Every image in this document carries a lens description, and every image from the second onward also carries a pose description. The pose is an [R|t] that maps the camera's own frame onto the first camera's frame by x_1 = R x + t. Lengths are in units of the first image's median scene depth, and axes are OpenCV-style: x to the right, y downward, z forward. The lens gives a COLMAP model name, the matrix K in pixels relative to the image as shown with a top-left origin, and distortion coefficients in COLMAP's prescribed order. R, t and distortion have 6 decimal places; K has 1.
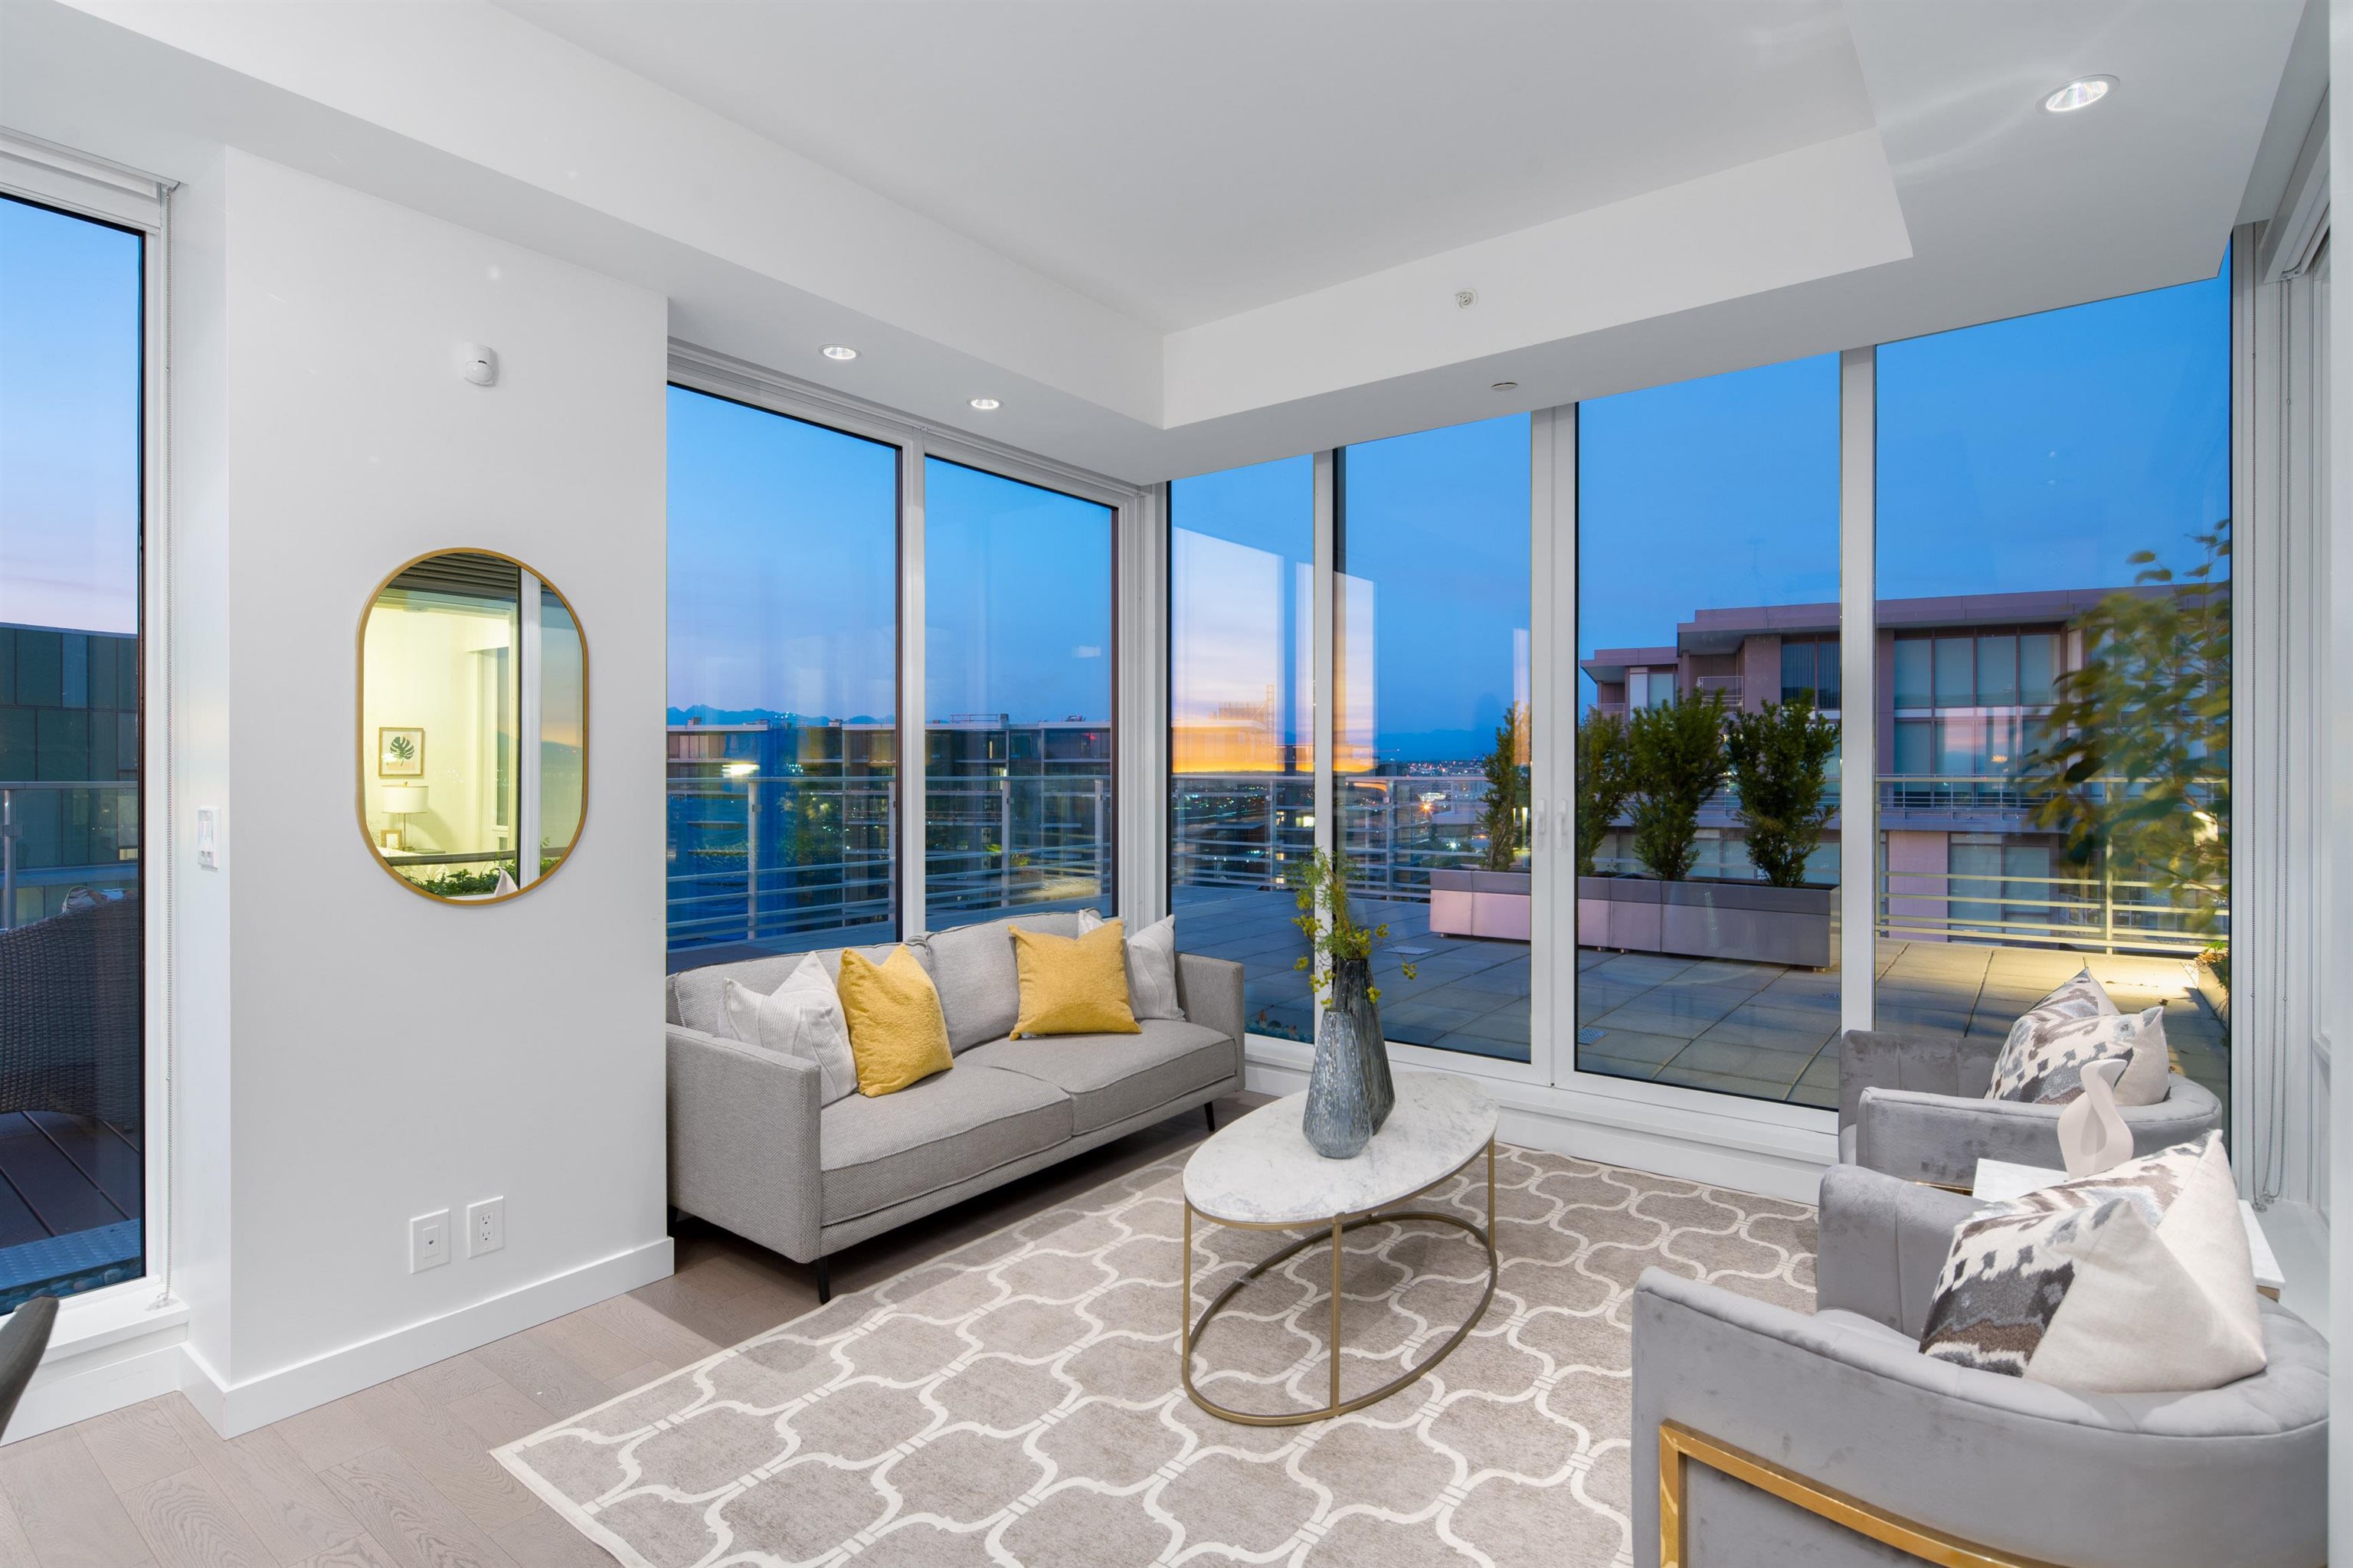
lens RADIAL K [[1150.8, 0, 1179.3], [0, 1150.8, 767.4], [0, 0, 1]] dist [-0.001320, -0.000378]
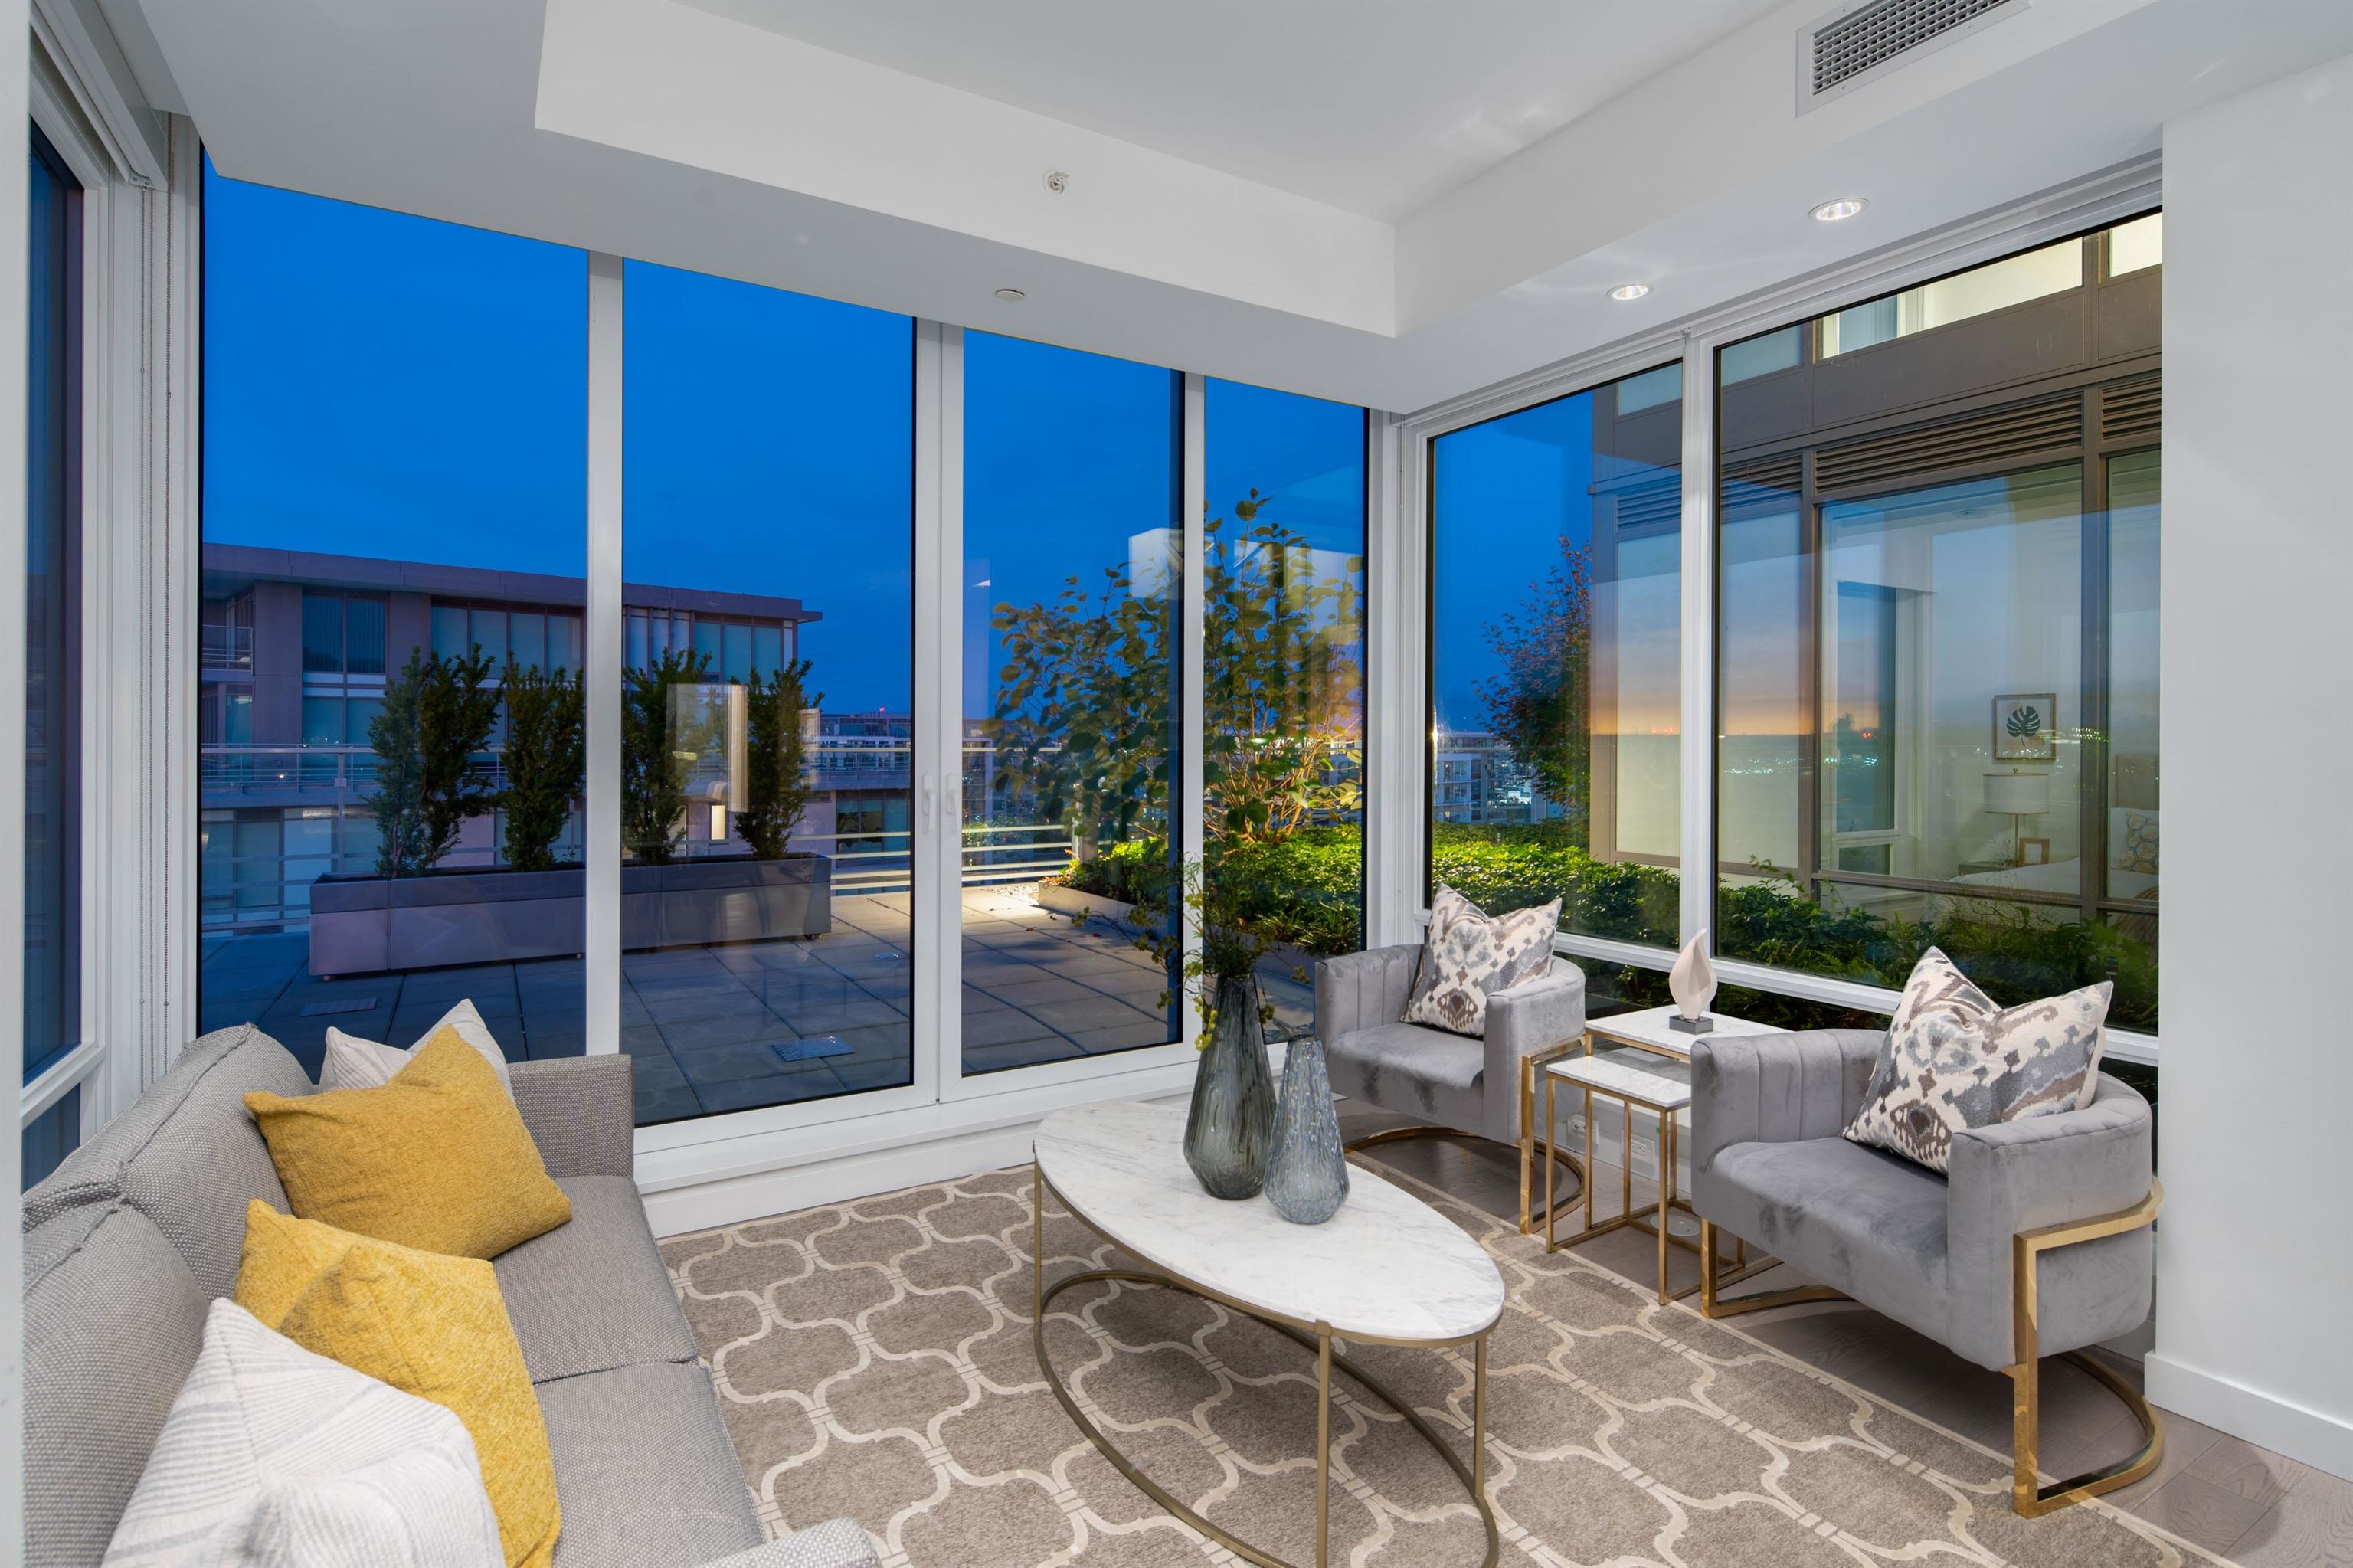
lens RADIAL K [[1150.8, 0, 1177.0], [0, 1150.8, 730.4], [0, 0, 1]] dist [-0.001320, -0.000378]
pose [[0.376155, 0.009353, 0.926509, -0.499006], [-0.004457, 0.999956, -0.008285, 0.000643], [-0.926546, -0.001013, 0.376180, 0.596205]]
